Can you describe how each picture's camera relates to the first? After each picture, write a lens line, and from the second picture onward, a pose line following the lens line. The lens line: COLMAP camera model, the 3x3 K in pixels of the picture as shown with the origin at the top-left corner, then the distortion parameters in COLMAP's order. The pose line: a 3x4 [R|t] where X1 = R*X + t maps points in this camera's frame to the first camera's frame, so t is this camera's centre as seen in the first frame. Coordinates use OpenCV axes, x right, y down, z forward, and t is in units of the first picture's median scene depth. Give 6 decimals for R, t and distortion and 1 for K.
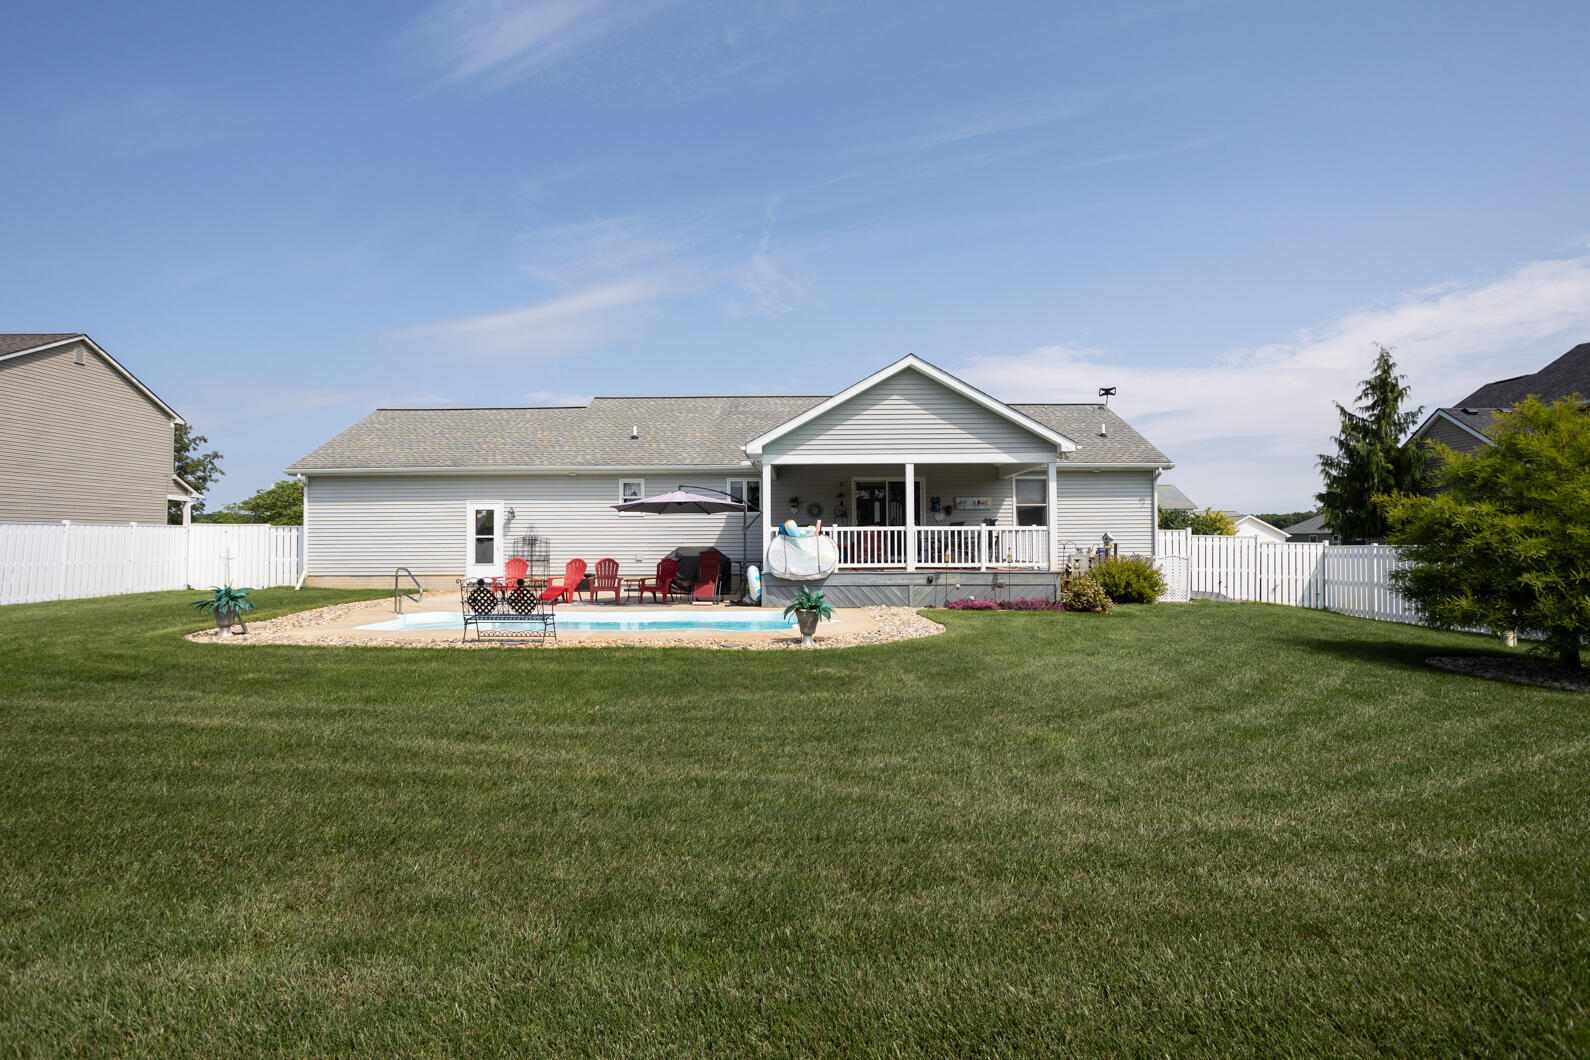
lens RADIAL K [[803.7, 0, 787.4], [0, 803.7, 537.0], [0, 0, 1]] dist [-0.033931, -0.000203]
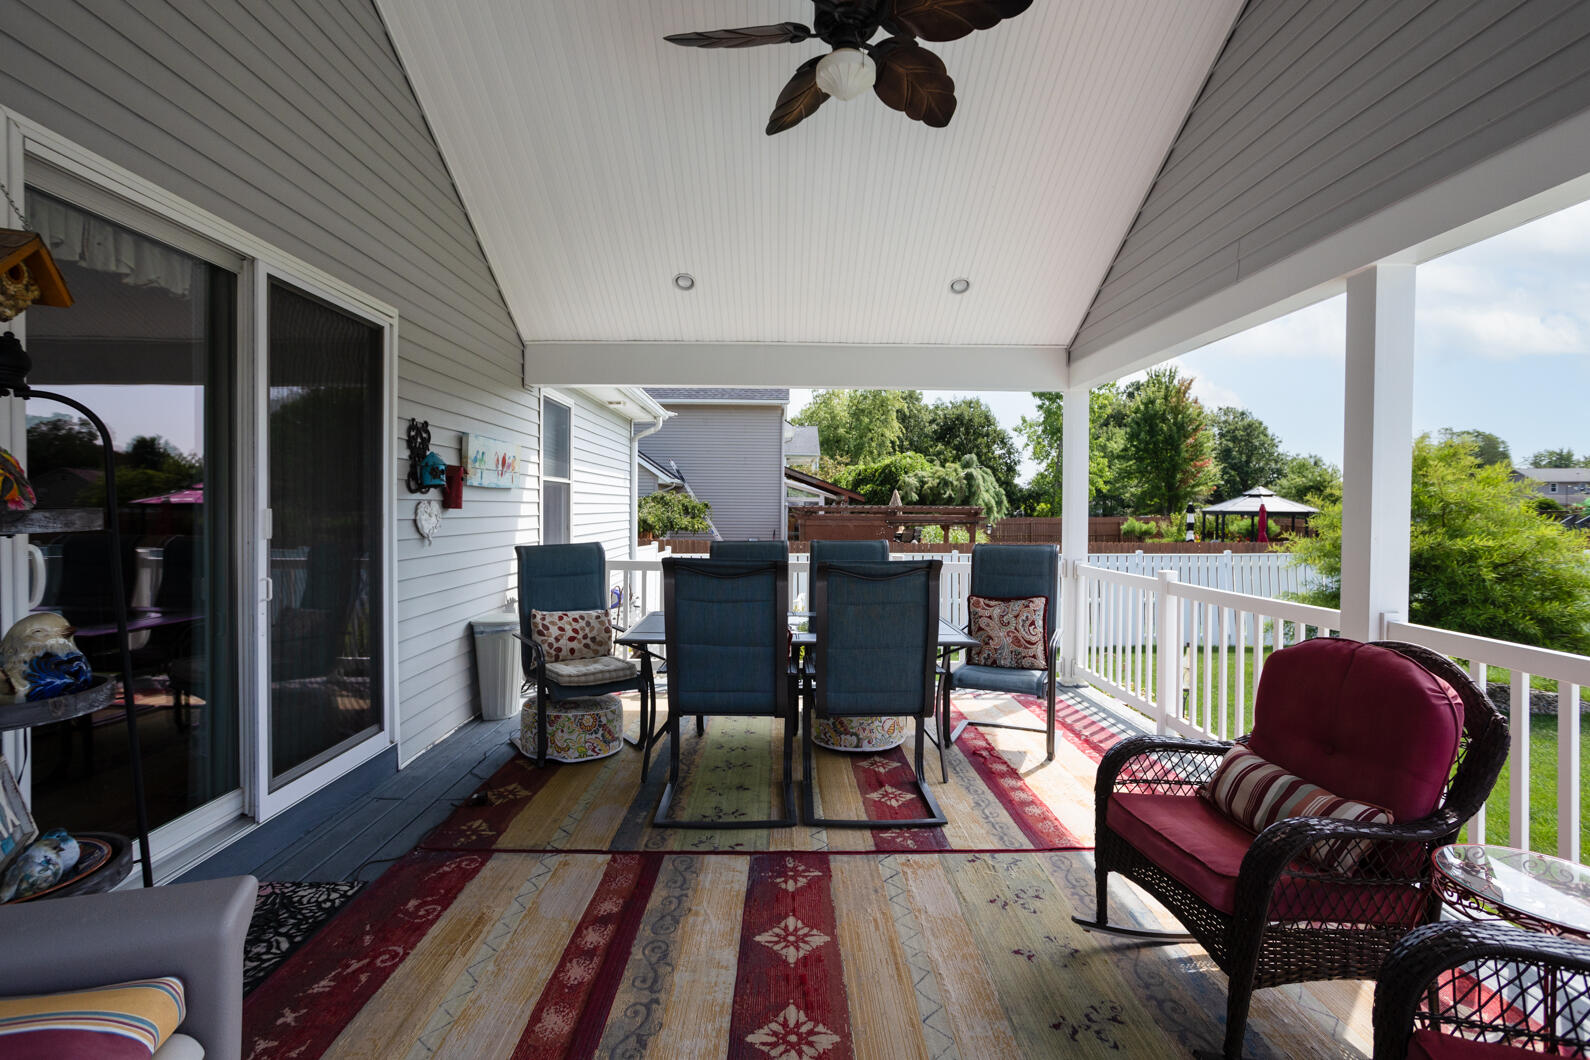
lens RADIAL K [[762.3, 0, 791.8], [0, 762.3, 515.0], [0, 0, 1]] dist [-0.041601, 0.026466]
pose [[-0.018773, -0.002591, 0.999820, -0.015667], [-0.015806, 0.999872, 0.002294, -0.034524], [-0.999699, -0.015761, -0.018811, 1.133599]]
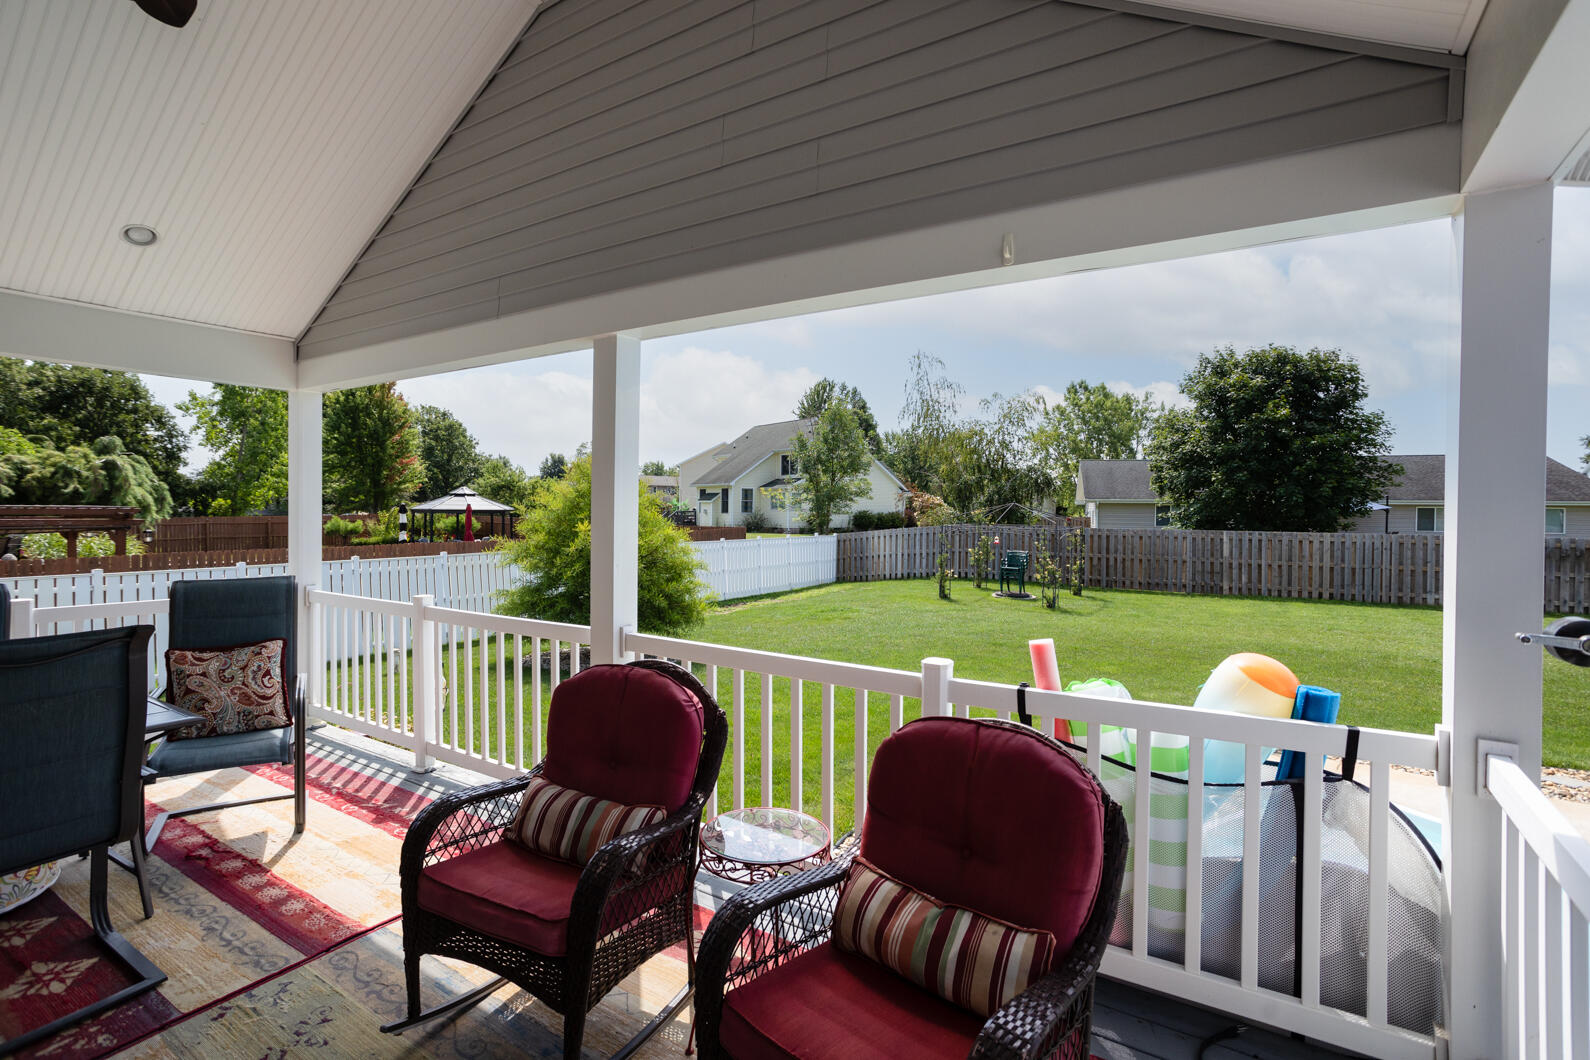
lens RADIAL K [[762.3, 0, 796.1], [0, 762.3, 517.7], [0, 0, 1]] dist [-0.041601, 0.026466]
pose [[-0.839262, -0.006912, 0.543683, -0.000192], [-0.008139, 0.999967, 0.000150, -0.044025], [-0.543666, -0.004299, -0.839291, 1.143870]]
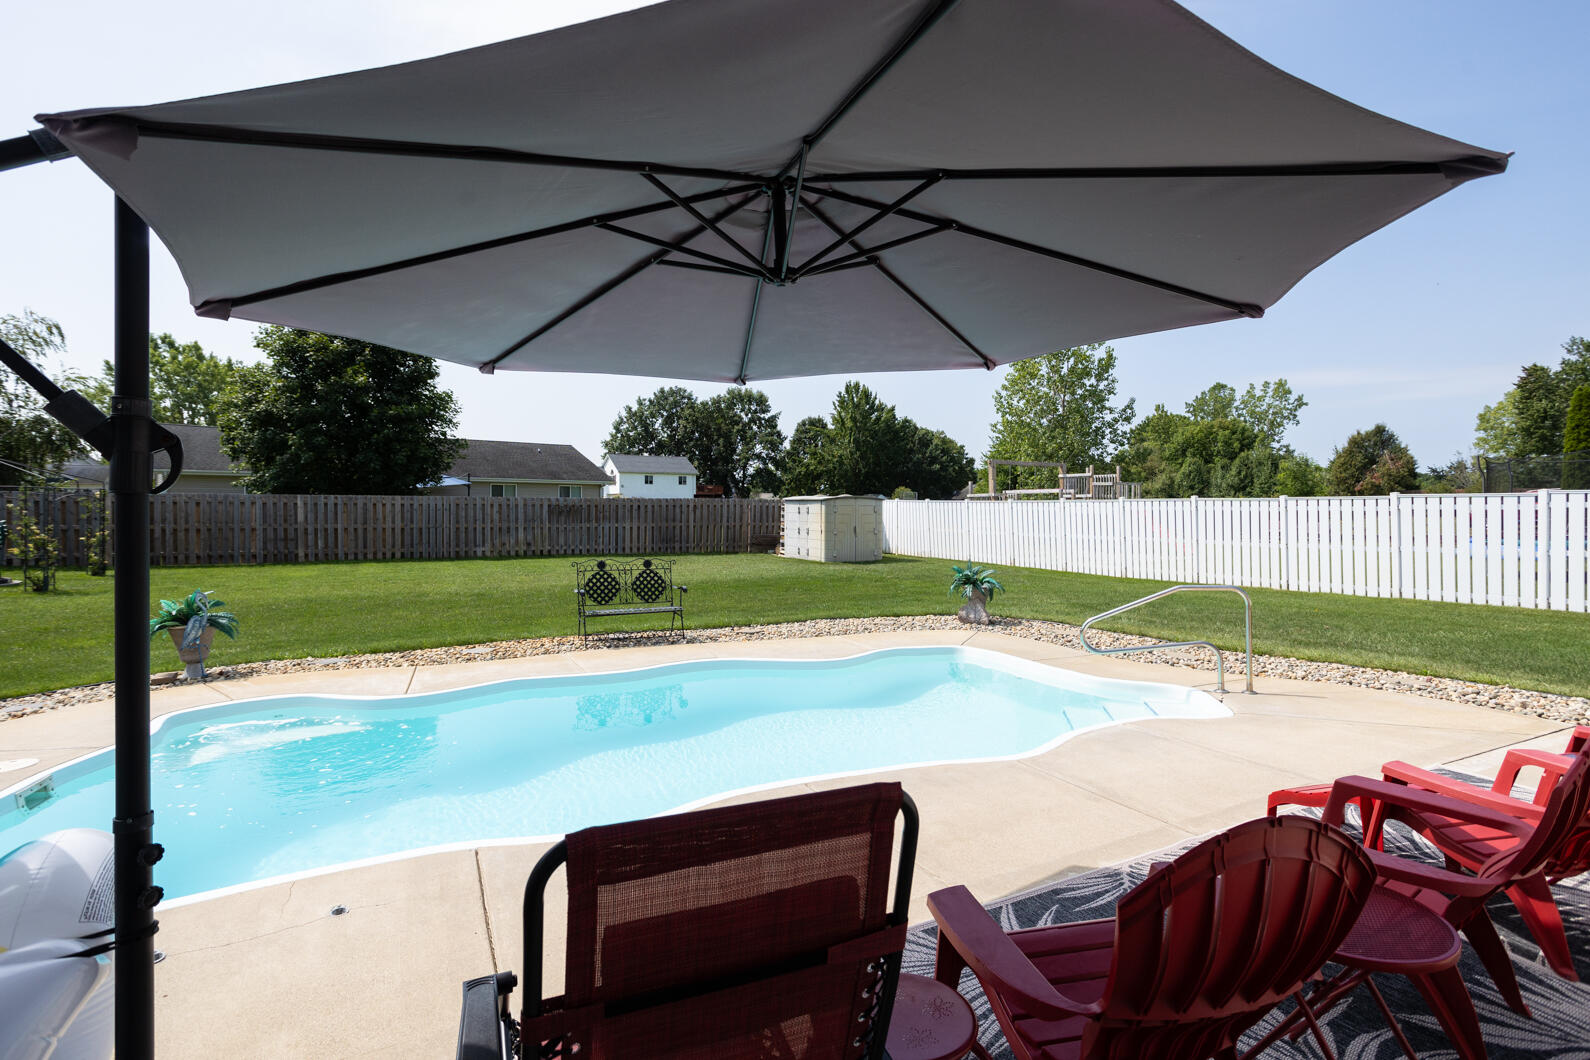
lens RADIAL K [[762.3, 0, 792.9], [0, 762.3, 520.9], [0, 0, 1]] dist [-0.041601, 0.026466]
pose [[-0.895426, 0.010228, -0.445093, -0.088348], [0.003513, 0.999867, 0.015910, -0.002386], [0.445197, 0.012682, -0.895343, 1.121392]]
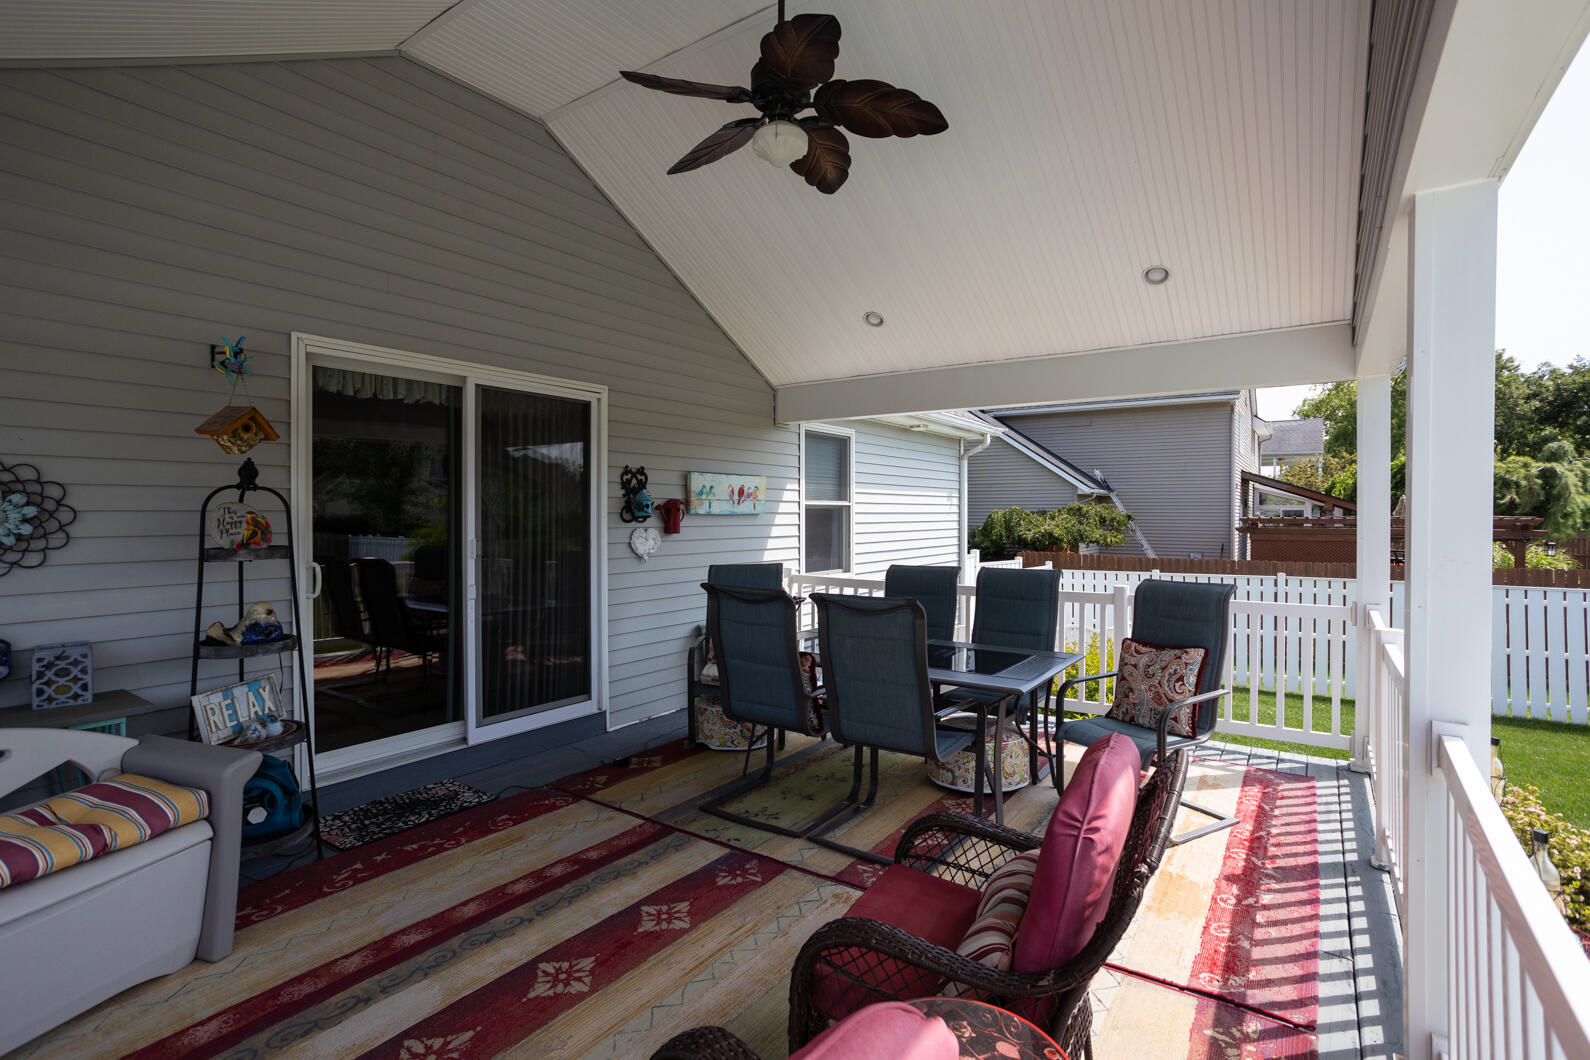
lens RADIAL K [[762.3, 0, 792.0], [0, 762.3, 515.2], [0, 0, 1]] dist [-0.041601, 0.026466]
pose [[0.569767, 0.005750, 0.821786, 0.005001], [-0.012702, 0.999918, 0.001809, -0.043531], [-0.821708, -0.011469, 0.569793, 1.012918]]
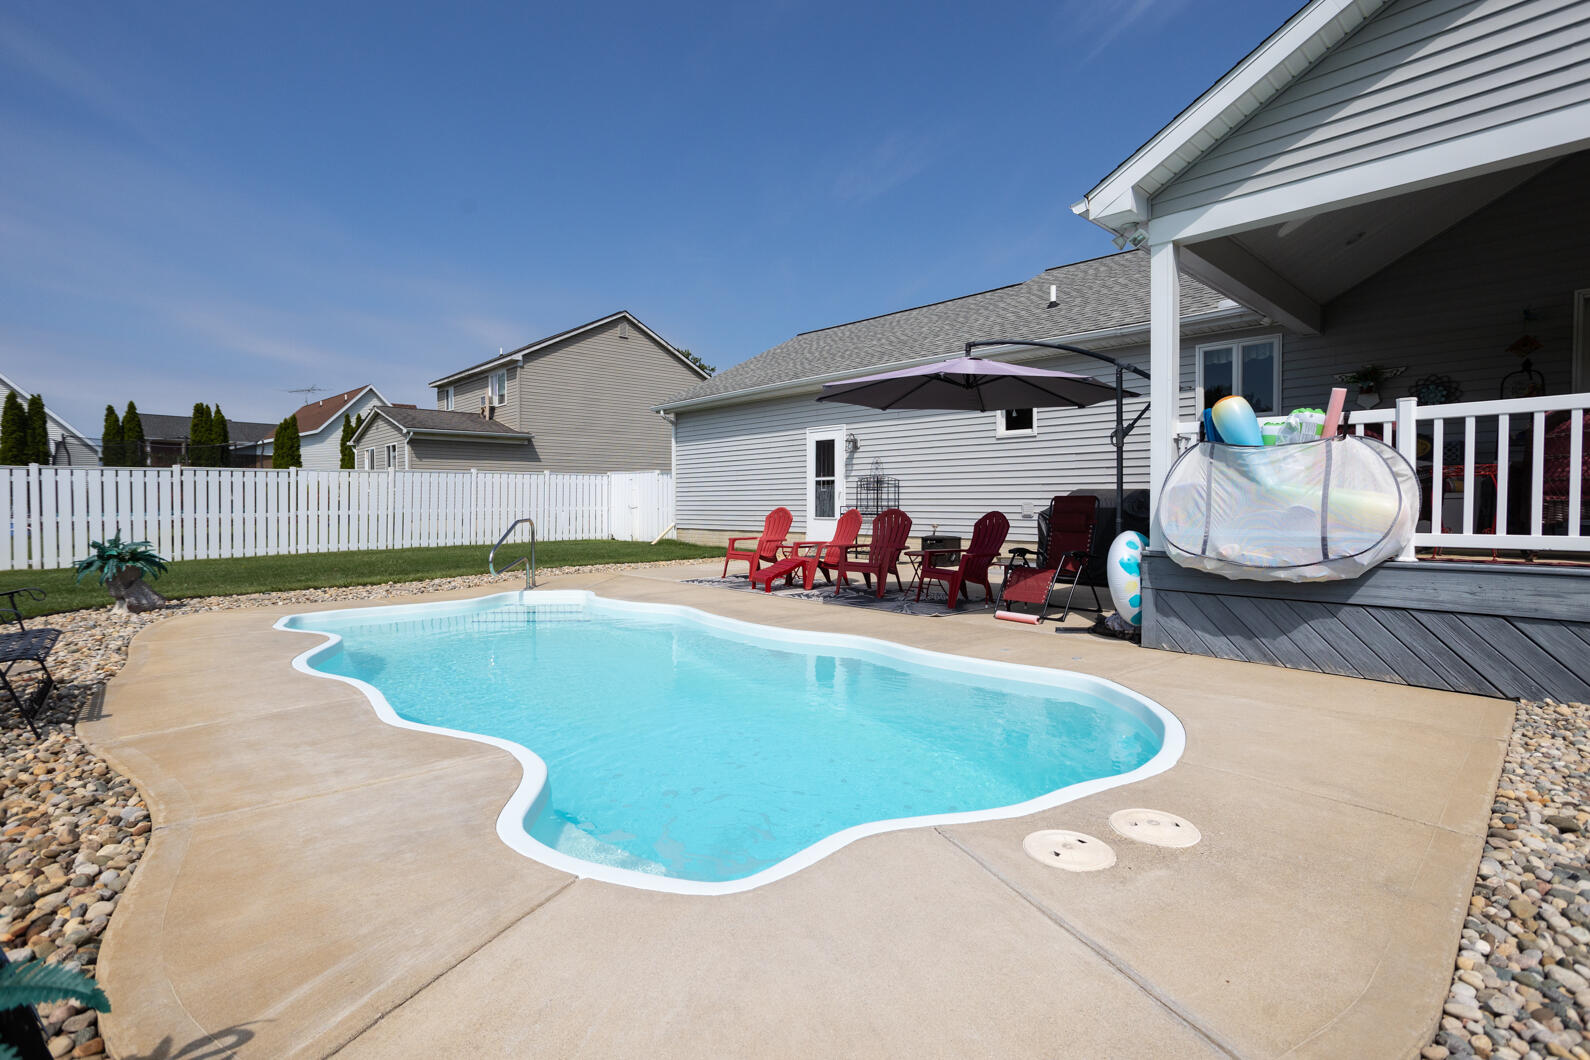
lens RADIAL K [[762.3, 0, 783.7], [0, 762.3, 520.9], [0, 0, 1]] dist [-0.041601, 0.026466]
pose [[0.686701, 0.019894, -0.726667, 0.102409], [0.004126, 0.999503, 0.031263, 0.019391], [0.726928, -0.024467, 0.686278, 0.644087]]
